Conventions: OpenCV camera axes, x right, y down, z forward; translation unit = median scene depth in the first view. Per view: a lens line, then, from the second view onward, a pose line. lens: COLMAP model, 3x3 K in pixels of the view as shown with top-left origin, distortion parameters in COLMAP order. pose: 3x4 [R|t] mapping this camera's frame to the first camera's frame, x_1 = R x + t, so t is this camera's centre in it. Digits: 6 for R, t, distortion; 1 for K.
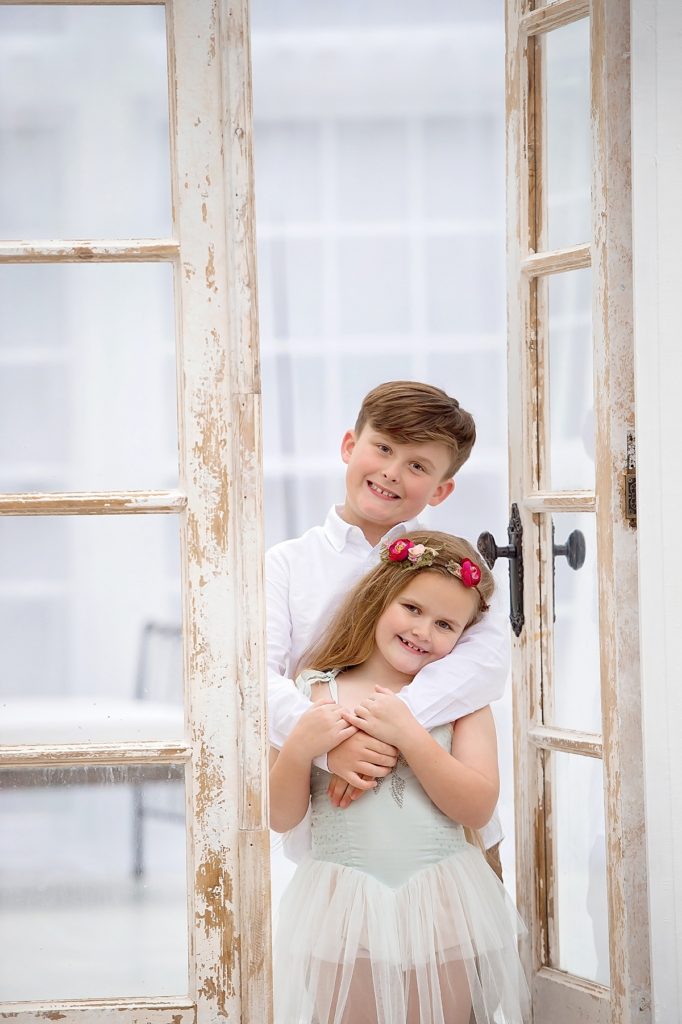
lens RADIAL K [[5113.9, 0, 344.1], [0, 5113.9, 509.0], [0, 0, 1]] dist [1.658550, 0.000000]
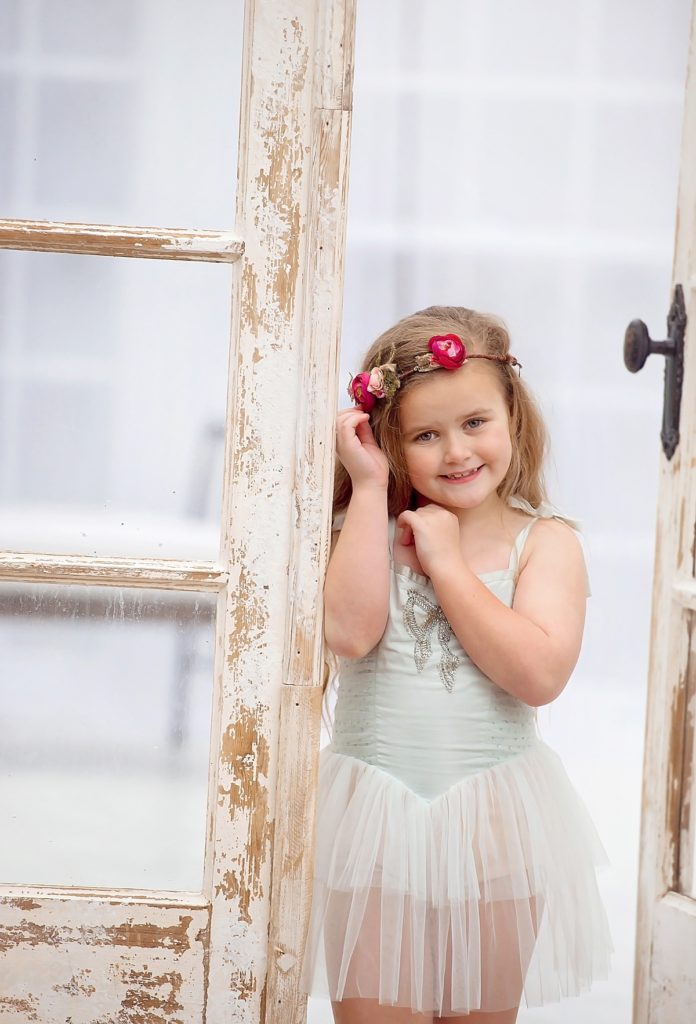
lens RADIAL K [[5933.4, 0, 344.2], [0, 5933.4, 508.9], [0, 0, 1]] dist [1.992370, 0.000000]
pose [[0.997058, 0.073120, -0.022991, 0.007063], [-0.072441, 0.996948, 0.029091, 0.010203], [0.025048, -0.027340, 0.999312, 0.121126]]
